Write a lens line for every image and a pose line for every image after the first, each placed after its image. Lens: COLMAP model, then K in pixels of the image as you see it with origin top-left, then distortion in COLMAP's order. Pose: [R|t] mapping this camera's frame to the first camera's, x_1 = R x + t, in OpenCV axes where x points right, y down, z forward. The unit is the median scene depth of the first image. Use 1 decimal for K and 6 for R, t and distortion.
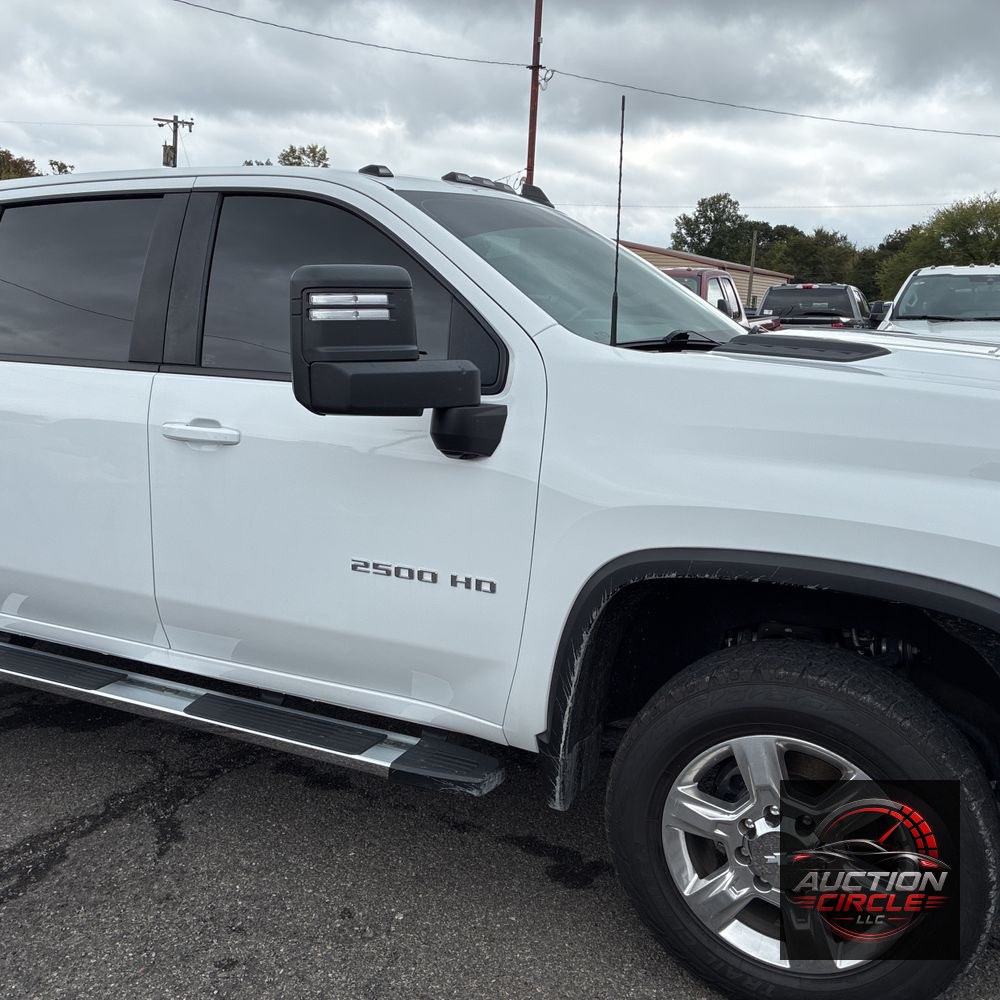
lens RADIAL K [[1015.5, 0, 492.8], [0, 1015.5, 493.3], [0, 0, 1]] dist [0.025236, 0.000000]
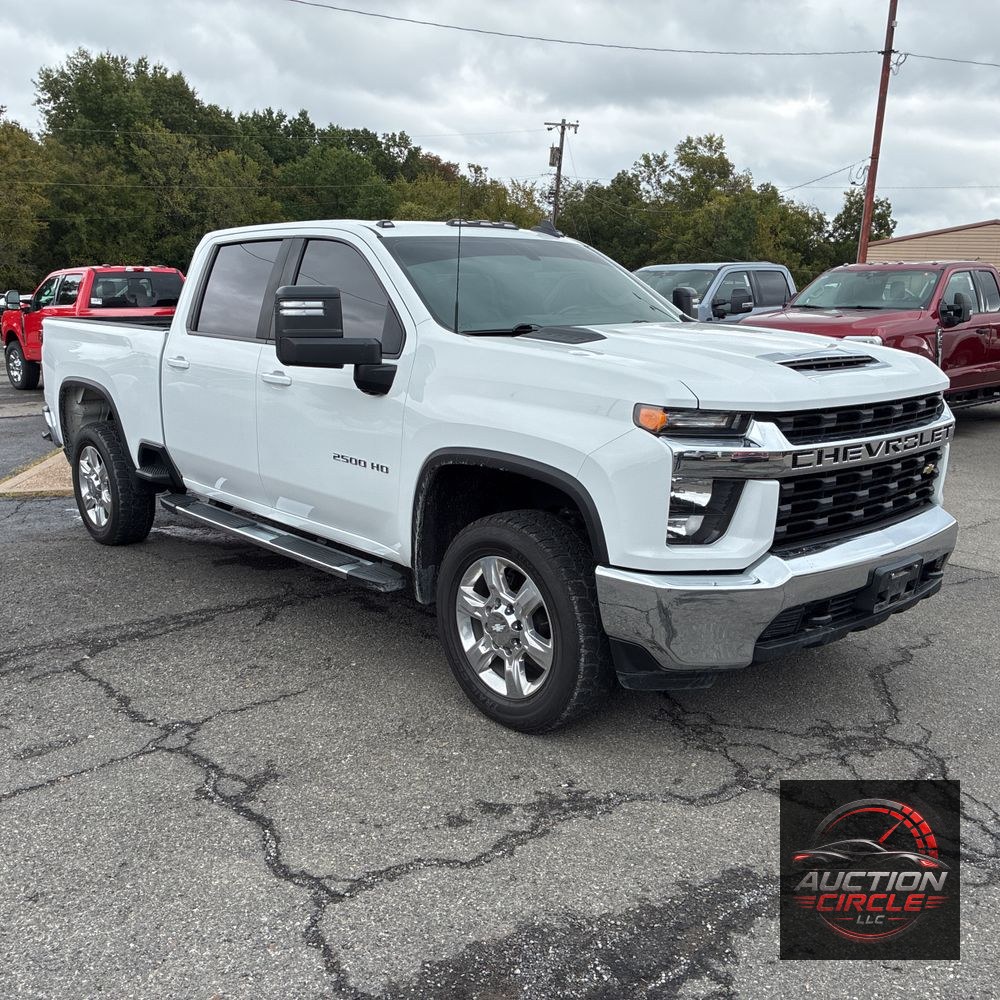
lens RADIAL K [[1015.5, 0, 500.2], [0, 1015.5, 509.1], [0, 0, 1]] dist [0.025236, 0.000000]
pose [[0.929307, 0.077682, -0.361045, 0.666735], [-0.068430, 0.996918, 0.038362, 0.065434], [0.362912, -0.010944, 0.931759, -0.456286]]
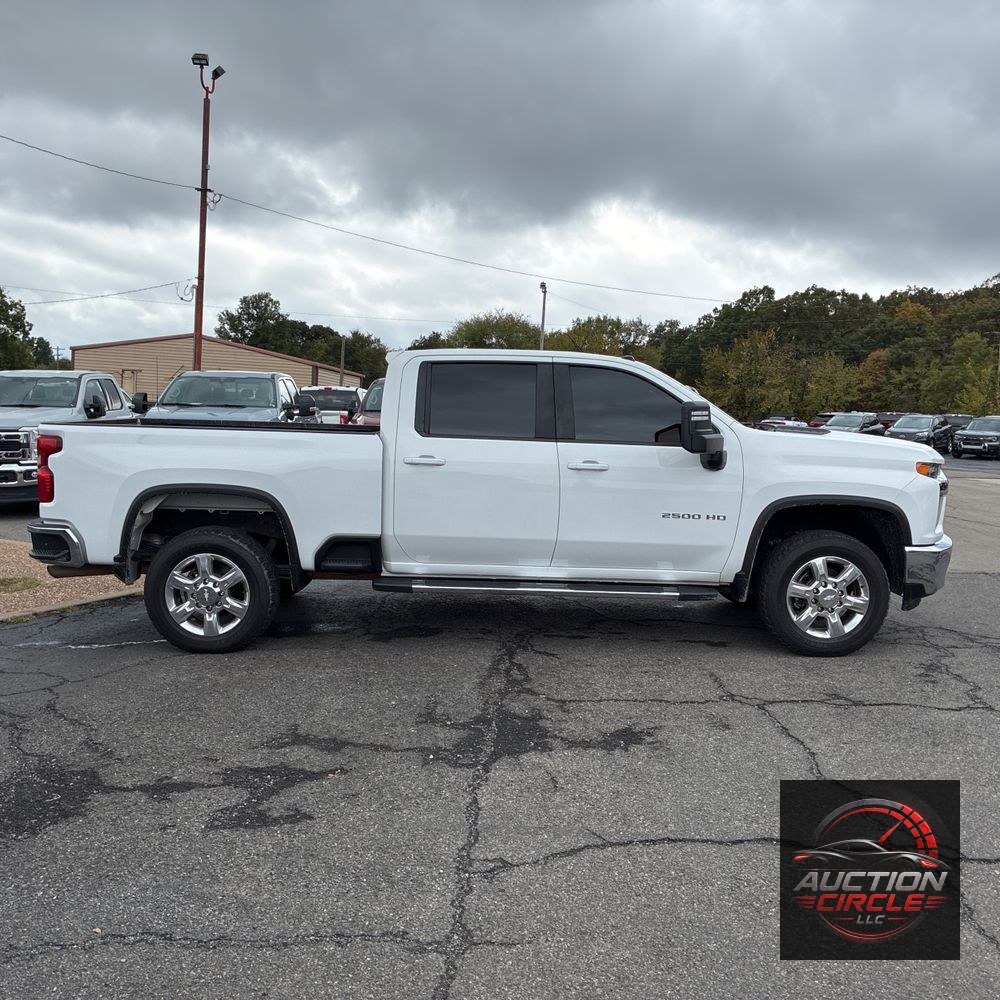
lens RADIAL K [[1015.5, 0, 515.3], [0, 1015.5, 508.4], [0, 0, 1]] dist [0.025236, 0.000000]
pose [[0.887636, -0.035368, 0.459185, -1.420403], [0.069661, 0.995886, -0.057953, 0.152059], [-0.455247, 0.083428, 0.886448, -0.942068]]
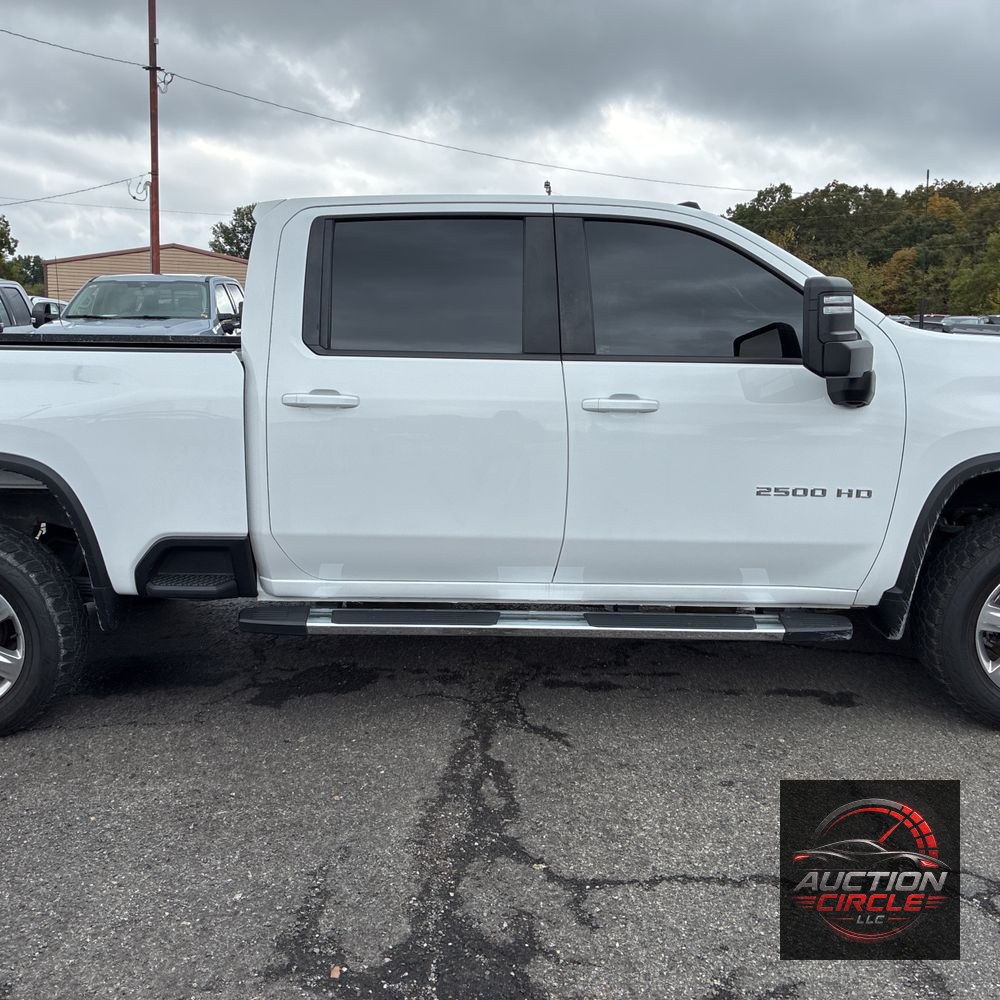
lens RADIAL K [[1015.5, 0, 493.6], [0, 1015.5, 503.4], [0, 0, 1]] dist [0.025236, 0.000000]
pose [[0.899711, -0.084719, 0.428186, -0.925791], [0.084498, 0.996232, 0.019563, 0.025215], [-0.428230, 0.018580, 0.903479, -0.091916]]
